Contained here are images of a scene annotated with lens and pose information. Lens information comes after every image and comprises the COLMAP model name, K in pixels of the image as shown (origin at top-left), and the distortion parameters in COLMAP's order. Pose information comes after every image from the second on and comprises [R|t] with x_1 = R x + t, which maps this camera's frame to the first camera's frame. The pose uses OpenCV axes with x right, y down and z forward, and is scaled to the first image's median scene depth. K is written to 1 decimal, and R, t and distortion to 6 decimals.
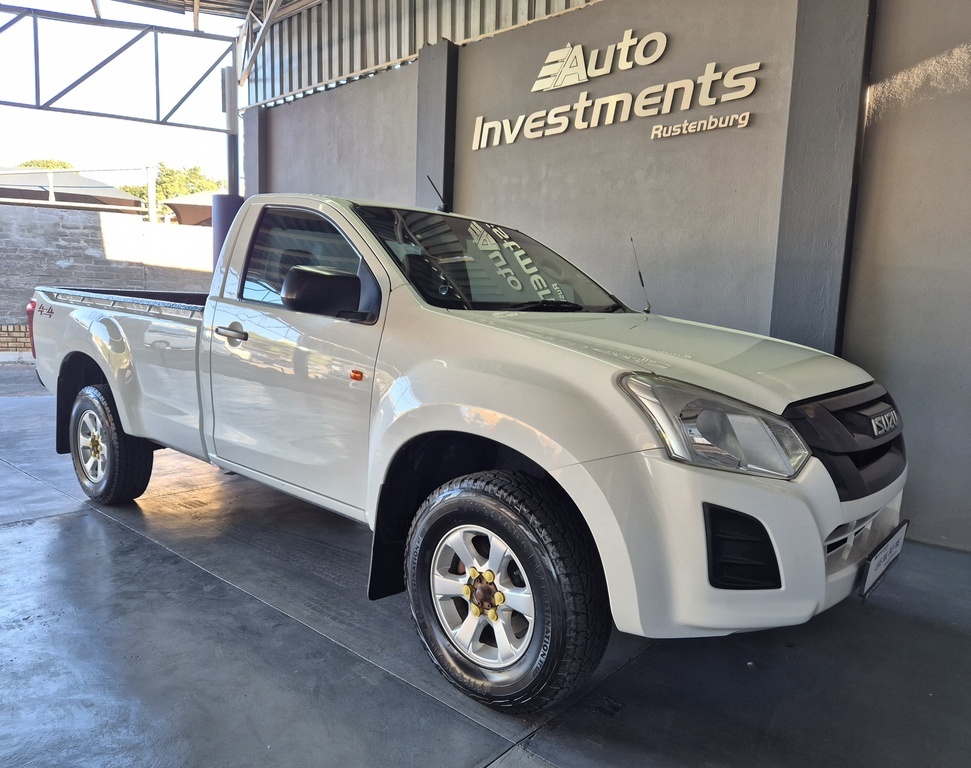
lens RADIAL K [[661.4, 0, 480.3], [0, 661.4, 389.7], [0, 0, 1]] dist [0.056047, -0.039588]
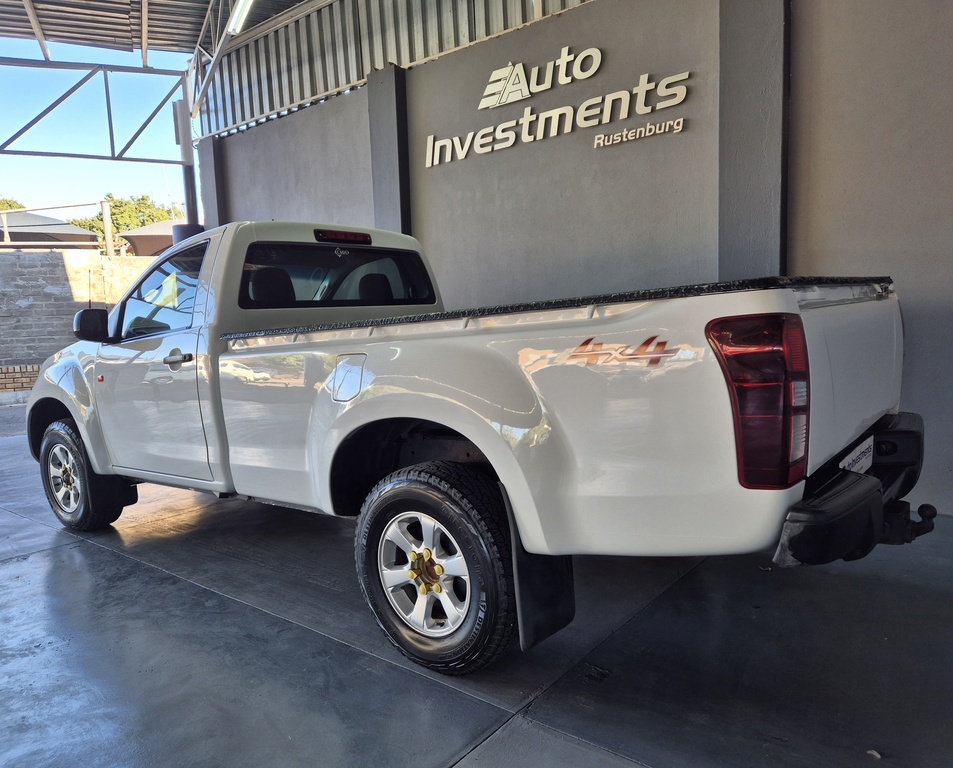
lens RADIAL K [[656.6, 0, 467.8], [0, 656.6, 386.5], [0, 0, 1]] dist [0.062110, -0.046694]
pose [[0.996568, -0.075432, 0.034101, -0.008561], [0.075945, 0.997014, -0.014006, 0.002314], [-0.032943, 0.016547, 0.999320, -0.037231]]
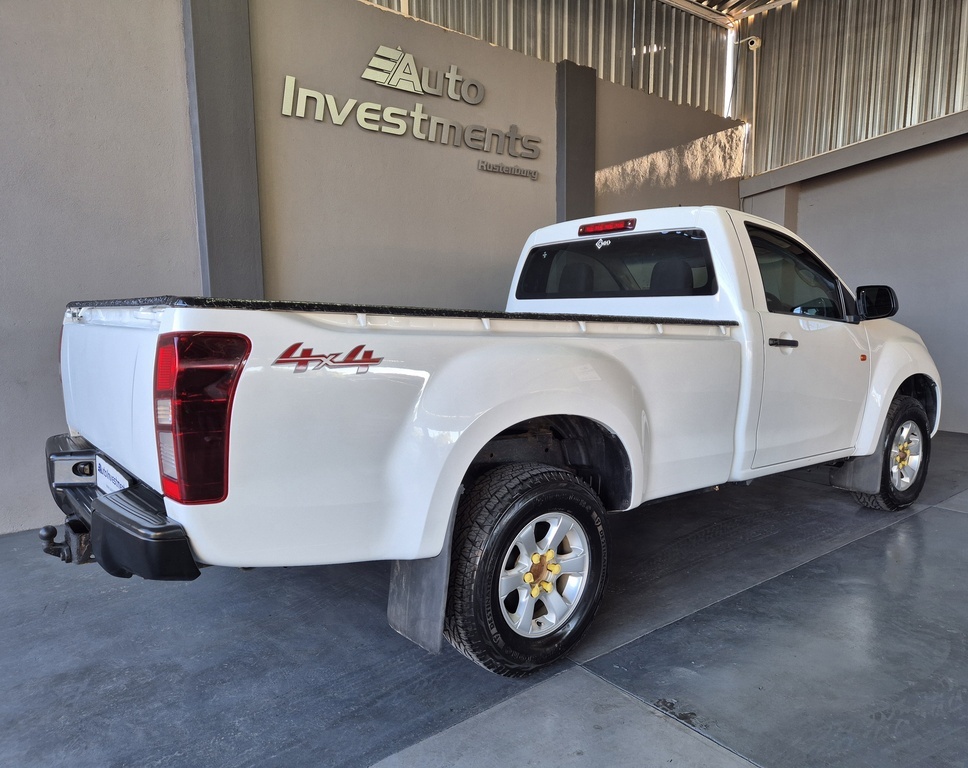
lens RADIAL K [[659.4, 0, 465.1], [0, 659.4, 384.6], [0, 0, 1]] dist [0.056047, -0.039588]
pose [[0.214728, -0.138846, 0.966754, -0.898341], [0.127749, 0.985332, 0.113140, -0.120129], [-0.968283, 0.099208, 0.229316, 0.736005]]
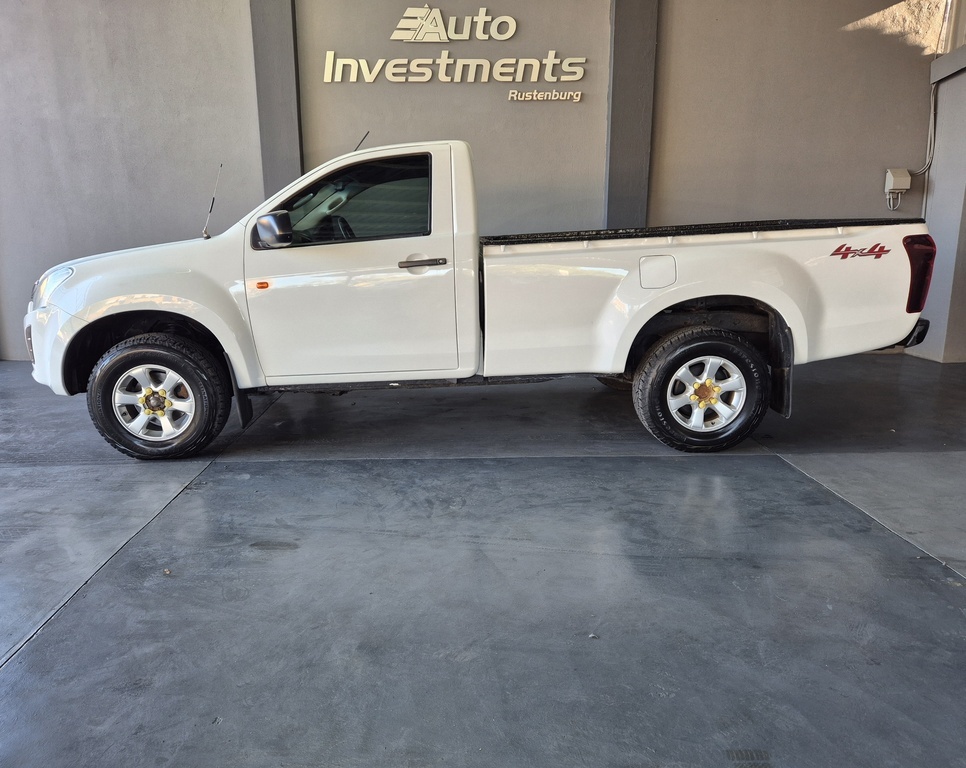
lens RADIAL K [[658.0, 0, 458.0], [0, 658.0, 370.1], [0, 0, 1]] dist [0.056047, -0.039588]
pose [[0.744527, -0.167690, 0.646189, -0.709759], [0.105907, 0.985349, 0.133680, -0.030714], [-0.659139, -0.031092, 0.751378, 0.054815]]
